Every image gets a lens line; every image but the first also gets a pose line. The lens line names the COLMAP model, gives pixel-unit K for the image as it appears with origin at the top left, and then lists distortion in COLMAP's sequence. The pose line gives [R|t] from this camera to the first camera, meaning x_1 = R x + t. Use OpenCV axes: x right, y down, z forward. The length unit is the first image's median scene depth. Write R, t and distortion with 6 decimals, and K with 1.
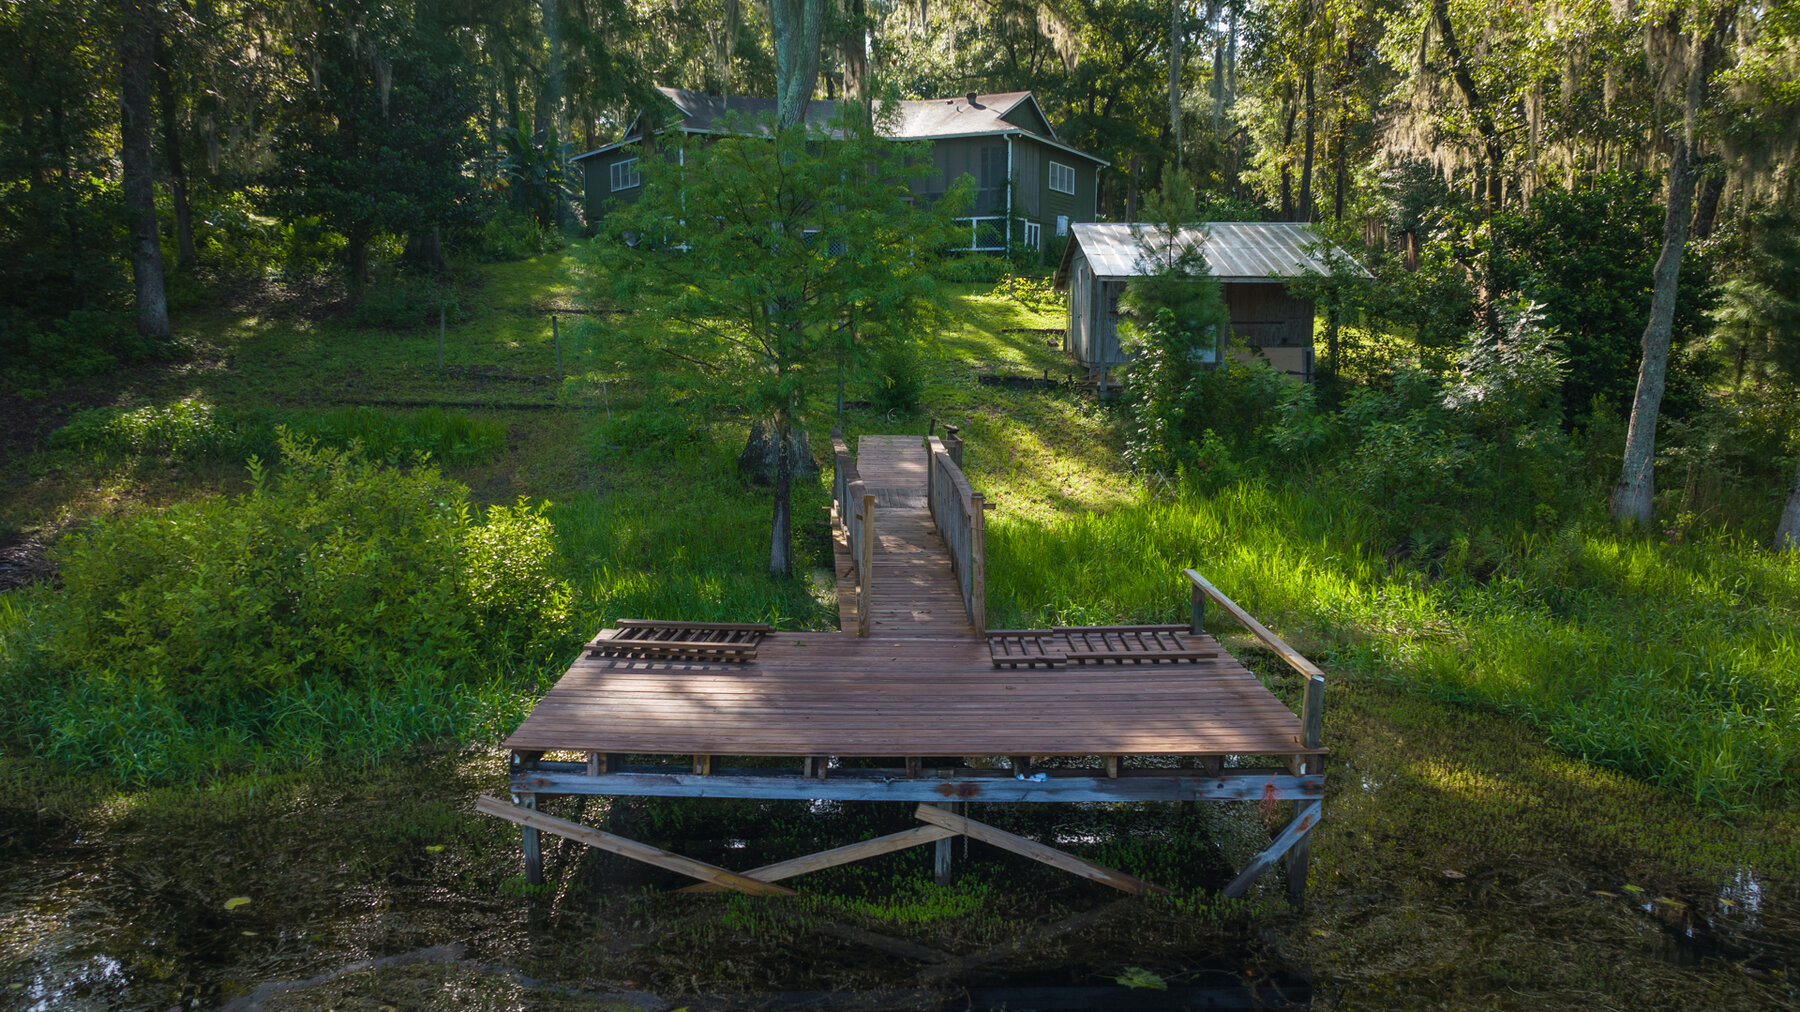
lens RADIAL K [[1264.7, 0, 900.0], [0, 1264.7, 506.0], [0, 0, 1]] dist [-0.018102, 0.004268]
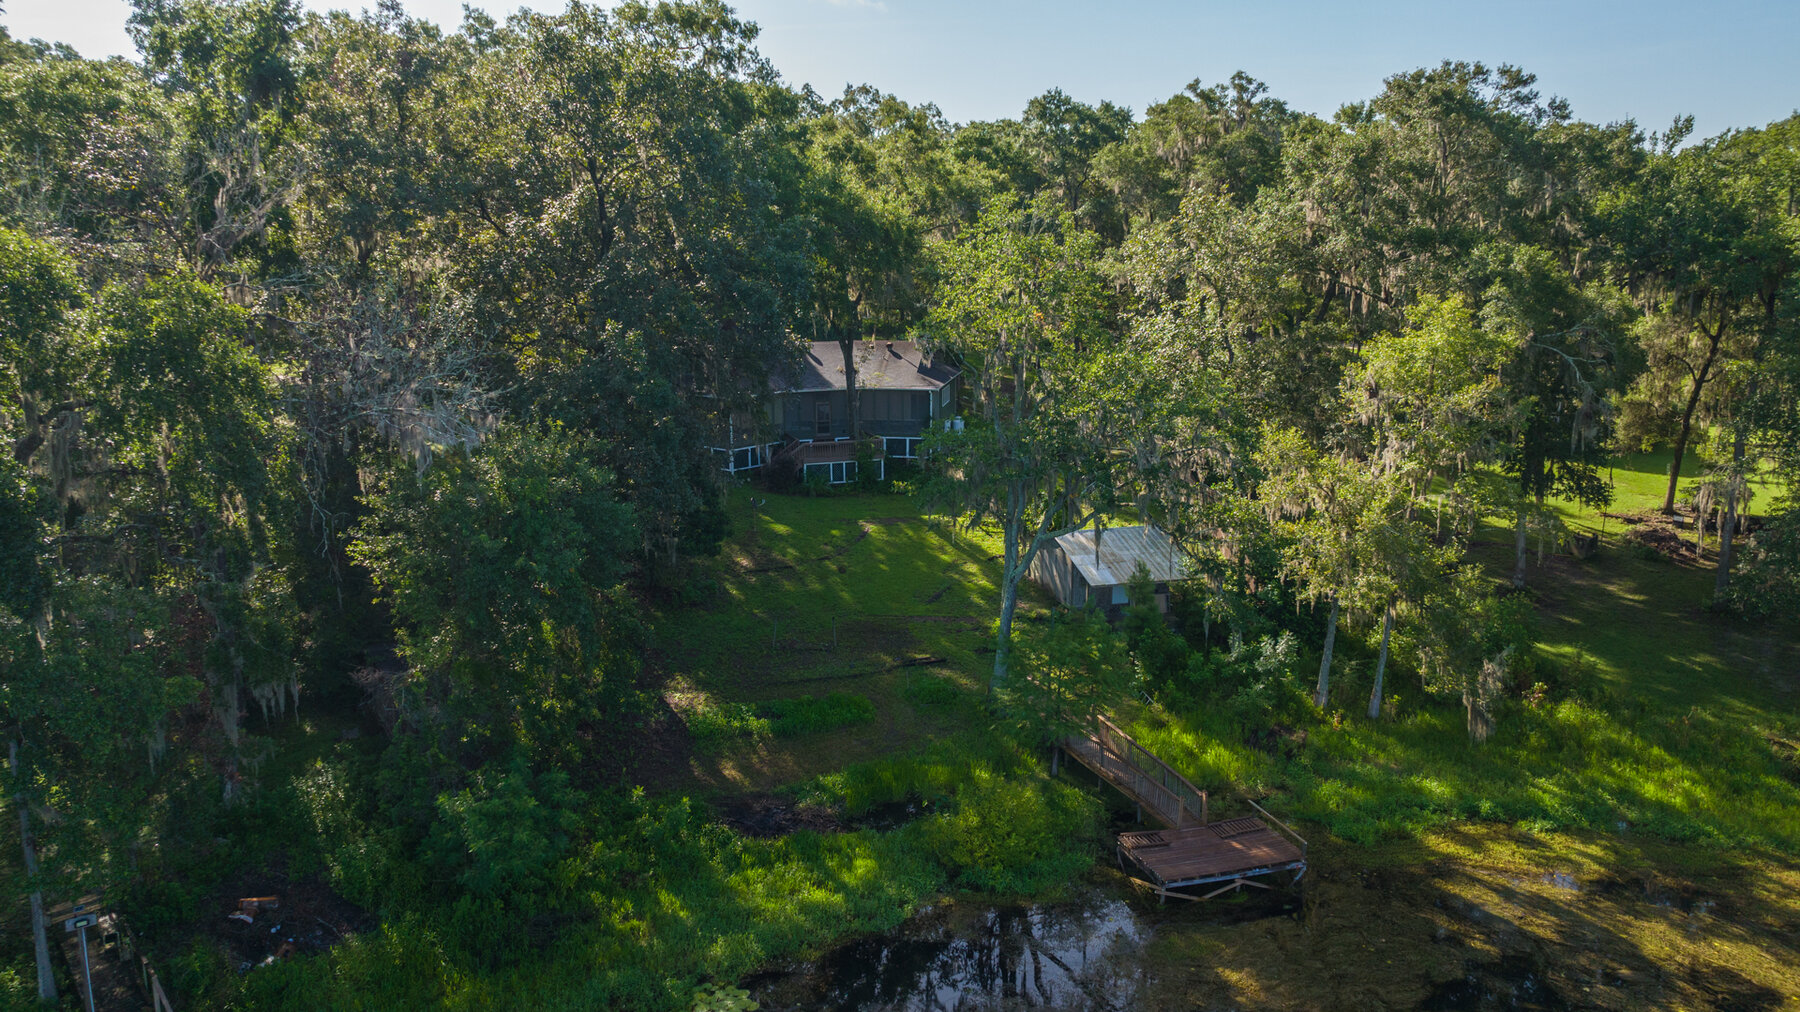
lens RADIAL K [[1264.7, 0, 900.0], [0, 1264.7, 506.0], [0, 0, 1]] dist [-0.018102, 0.004268]
pose [[0.956996, -0.062452, 0.283298, -1.012519], [0.043625, 0.996429, 0.072291, -0.648284], [-0.286801, -0.056824, 0.956303, -1.296157]]
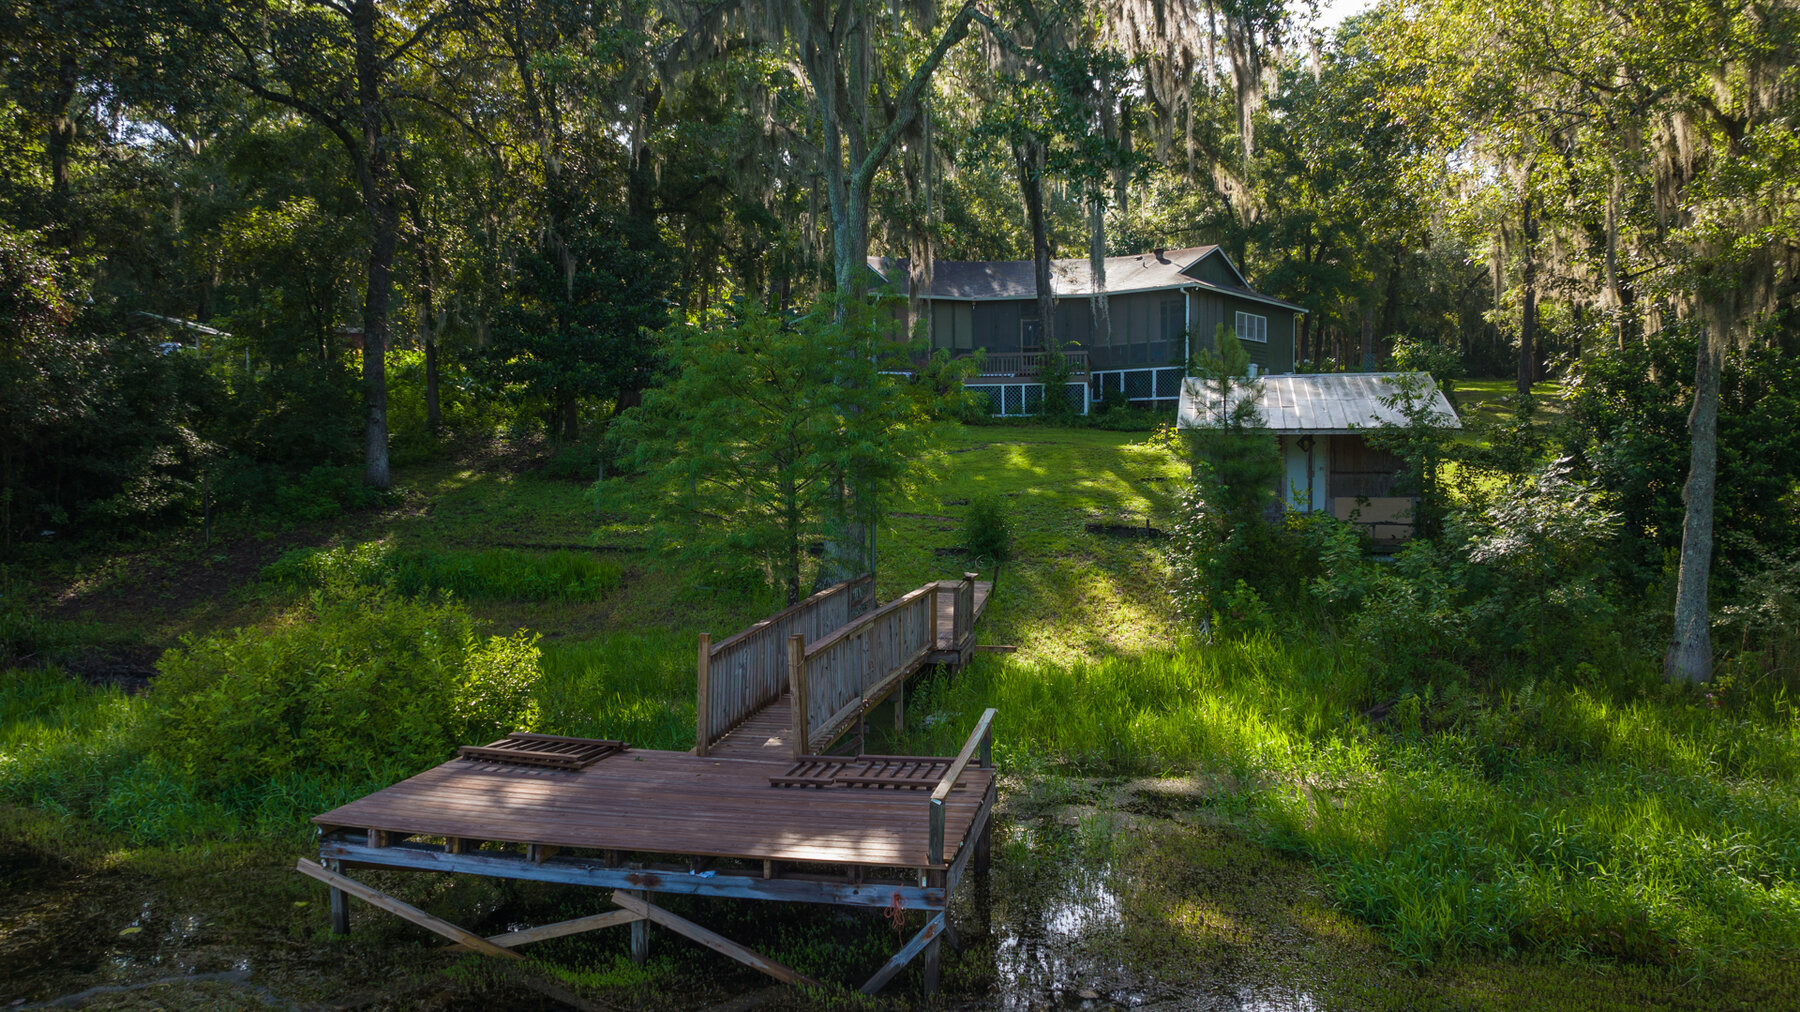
lens RADIAL K [[1264.7, 0, 900.0], [0, 1264.7, 506.0], [0, 0, 1]] dist [-0.018102, 0.004268]
pose [[0.974875, 0.001622, -0.222747, 0.217250], [-0.026521, 0.993706, -0.108835, -0.001805], [0.221168, 0.112008, 0.968782, -0.058814]]
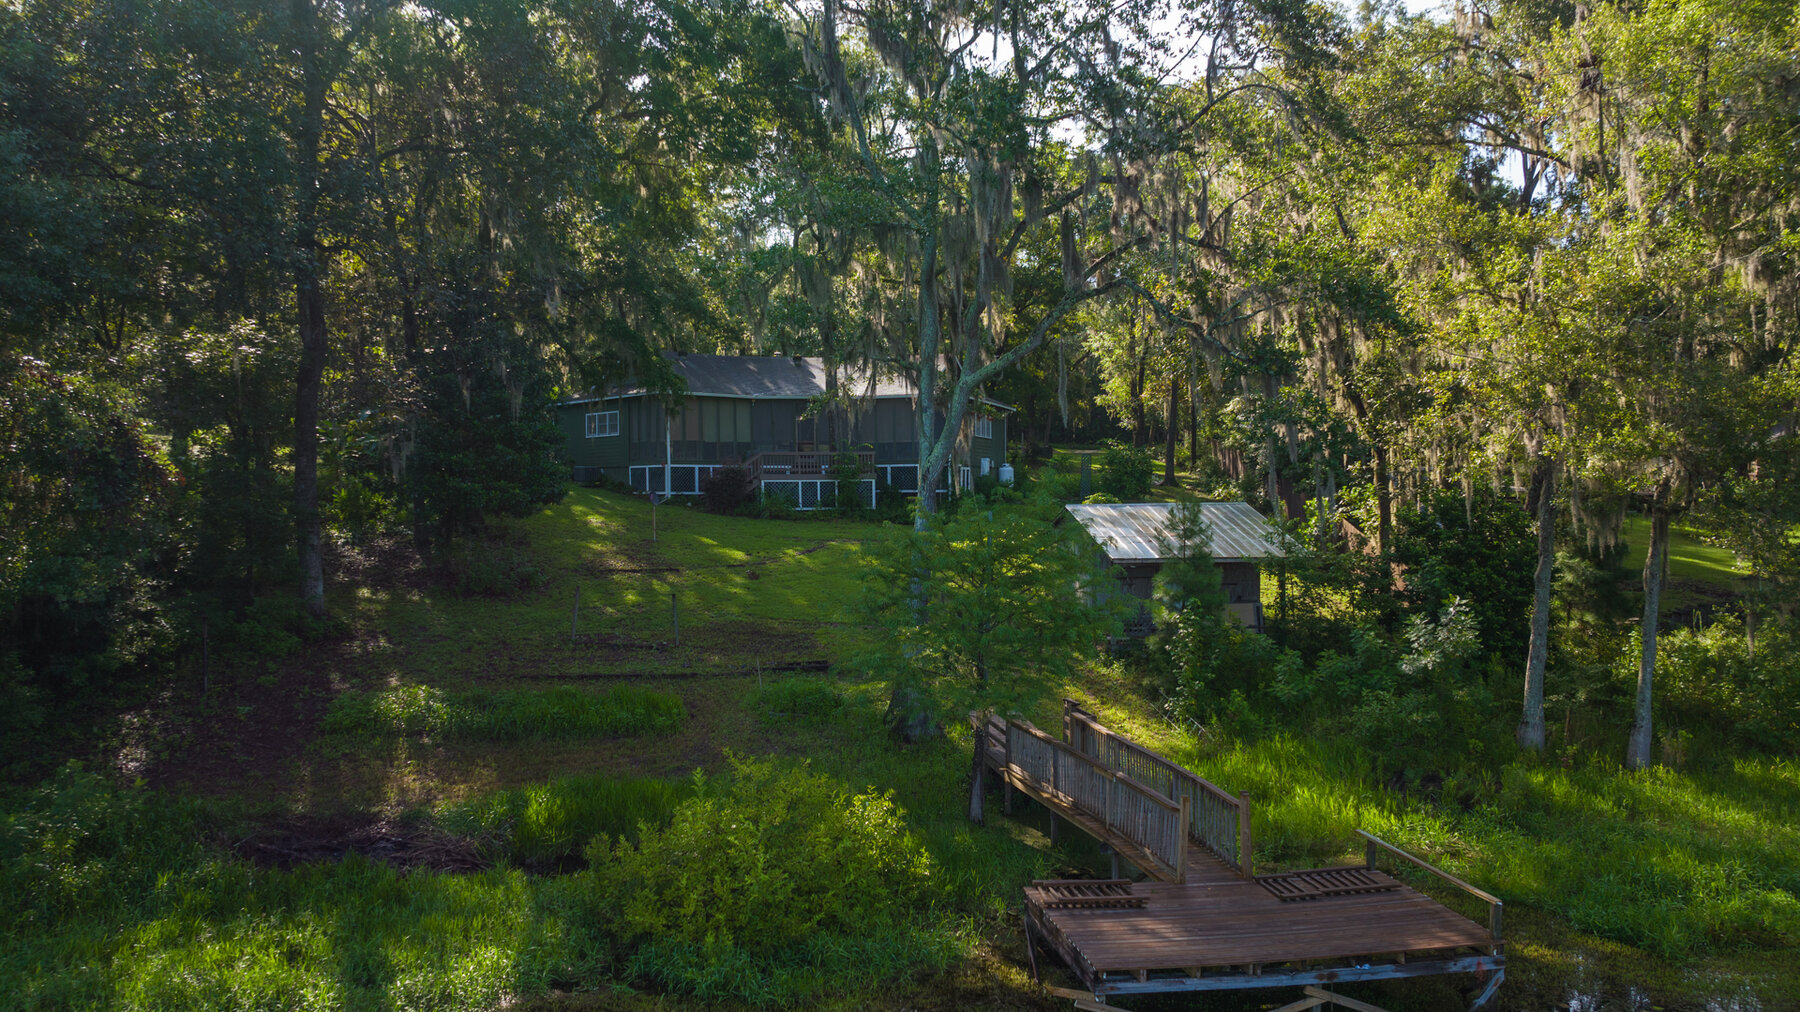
lens RADIAL K [[1264.7, 0, 900.0], [0, 1264.7, 506.0], [0, 0, 1]] dist [-0.018102, 0.004268]
pose [[0.988588, -0.010325, 0.150293, -0.333721], [0.030556, 0.990654, -0.132933, -0.092406], [-0.147516, 0.136009, 0.979664, -0.322875]]
